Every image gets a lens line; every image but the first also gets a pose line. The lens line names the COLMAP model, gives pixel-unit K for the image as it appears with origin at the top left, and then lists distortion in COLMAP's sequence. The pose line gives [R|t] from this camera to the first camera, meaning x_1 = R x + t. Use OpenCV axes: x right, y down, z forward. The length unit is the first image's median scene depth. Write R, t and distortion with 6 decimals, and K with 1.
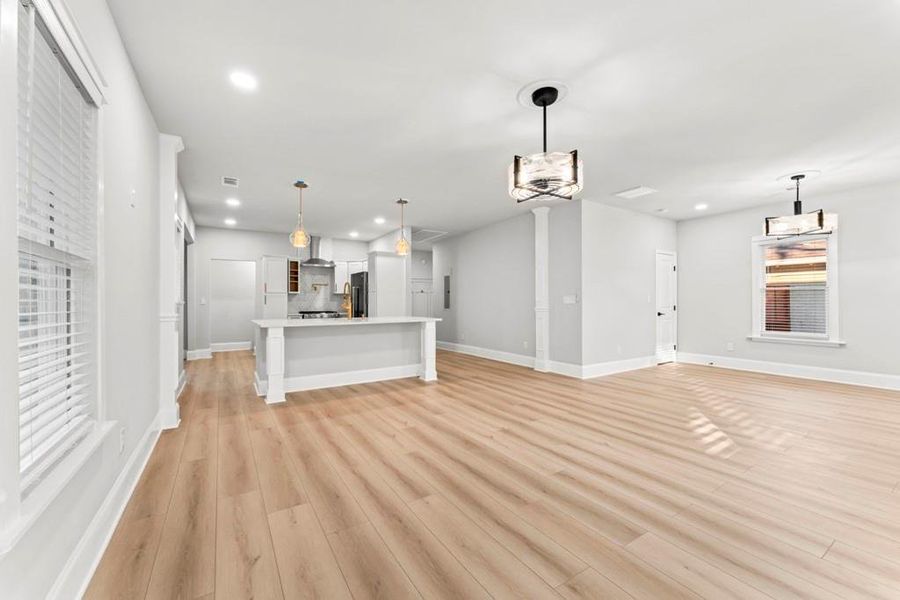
lens RADIAL K [[364.1, 0, 446.2], [0, 364.1, 293.4], [0, 0, 1]] dist [-0.000434, 0.000056]
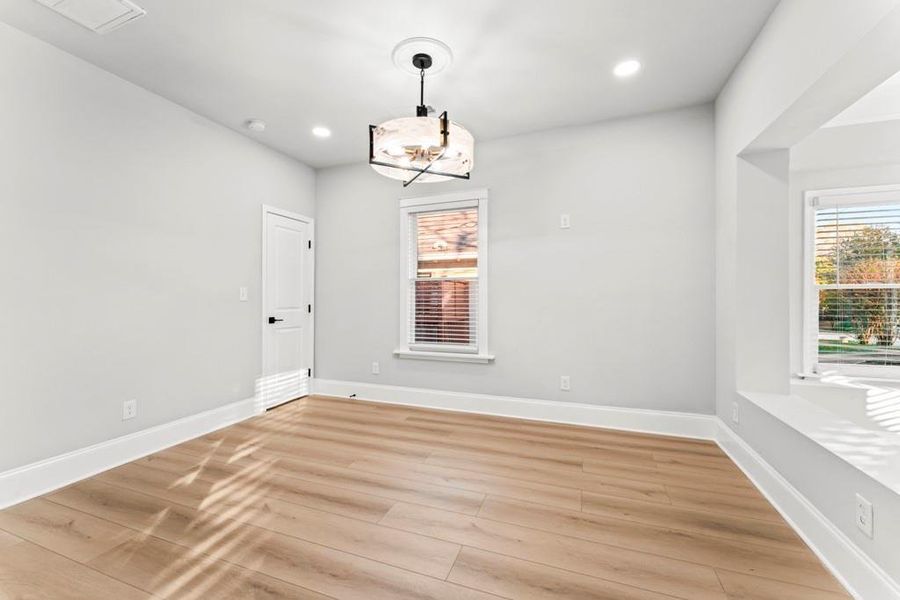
lens RADIAL K [[364.1, 0, 453.7], [0, 364.1, 299.6], [0, 0, 1]] dist [-0.000434, 0.000056]
pose [[0.800288, 0.002952, 0.599608, 0.522523], [-0.015821, 0.999744, 0.016193, 0.011999], [-0.599407, -0.022445, 0.800130, 0.415266]]
